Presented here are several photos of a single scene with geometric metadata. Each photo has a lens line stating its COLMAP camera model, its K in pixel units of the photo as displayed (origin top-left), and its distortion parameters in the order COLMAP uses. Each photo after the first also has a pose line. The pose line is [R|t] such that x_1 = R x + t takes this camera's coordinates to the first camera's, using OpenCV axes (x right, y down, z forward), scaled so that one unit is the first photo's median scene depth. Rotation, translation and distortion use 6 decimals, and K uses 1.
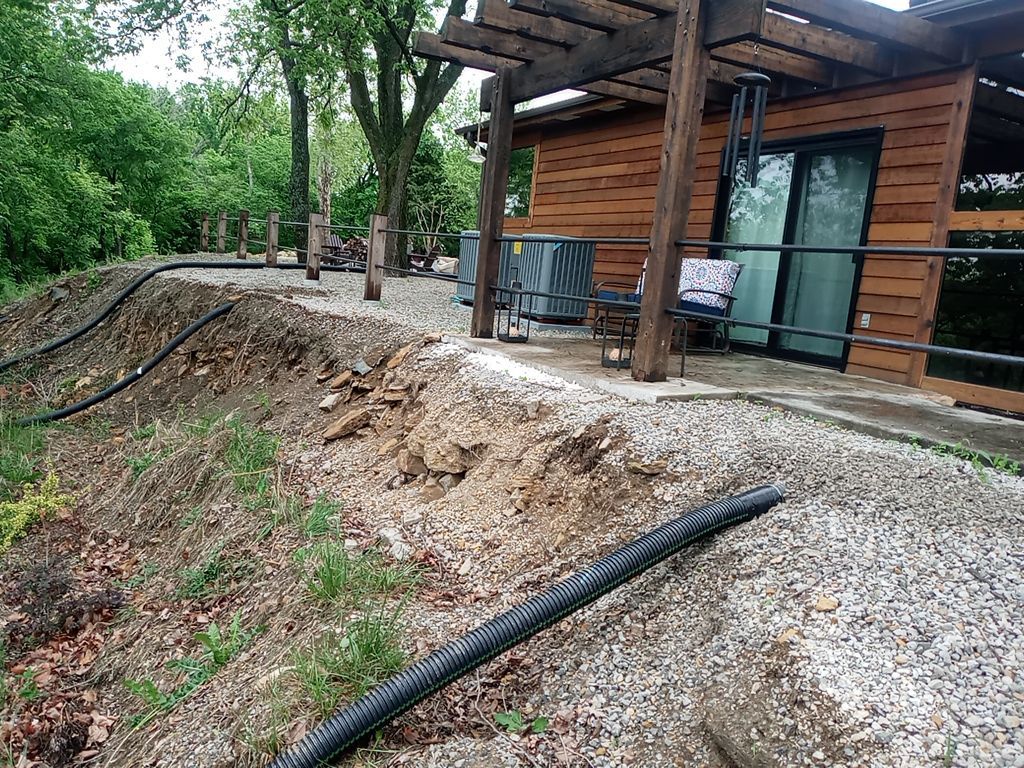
lens RADIAL K [[799.9, 0, 497.5], [0, 799.9, 382.7], [0, 0, 1]] dist [0.085039, -0.140353]
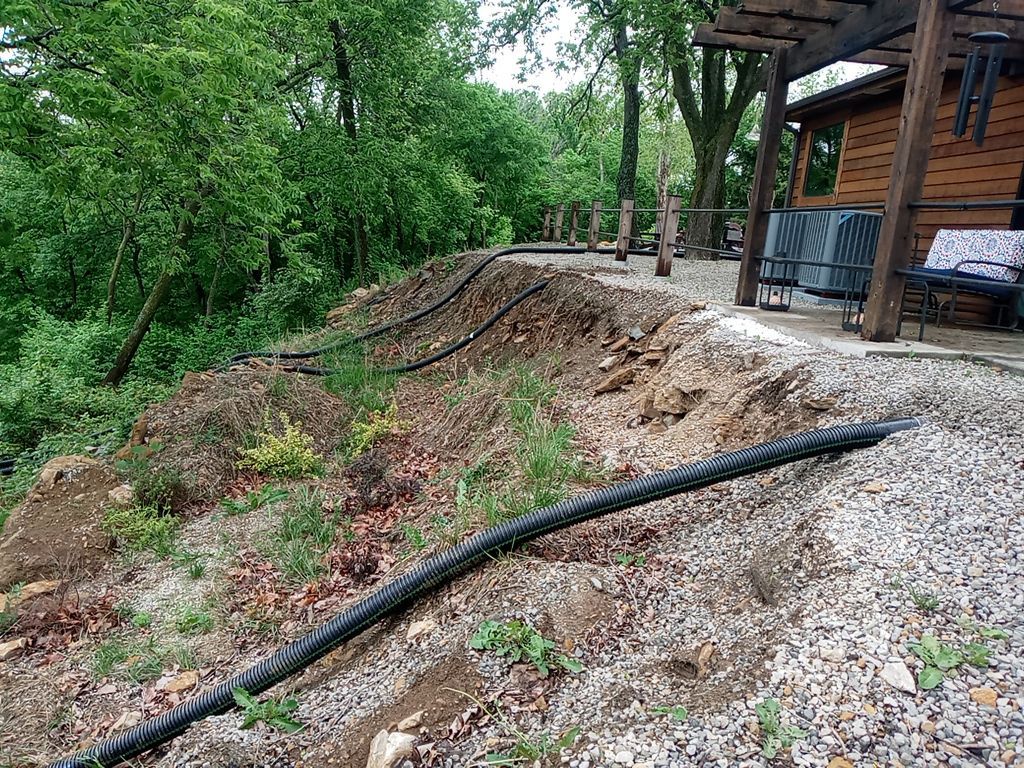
lens RADIAL K [[799.9, 0, 497.5], [0, 799.9, 382.7], [0, 0, 1]] dist [0.085039, -0.140353]
pose [[0.909721, 0.066312, -0.409890, 0.130451], [-0.064018, 0.997761, 0.019334, 0.045653], [0.410254, 0.008652, 0.911930, -0.104326]]
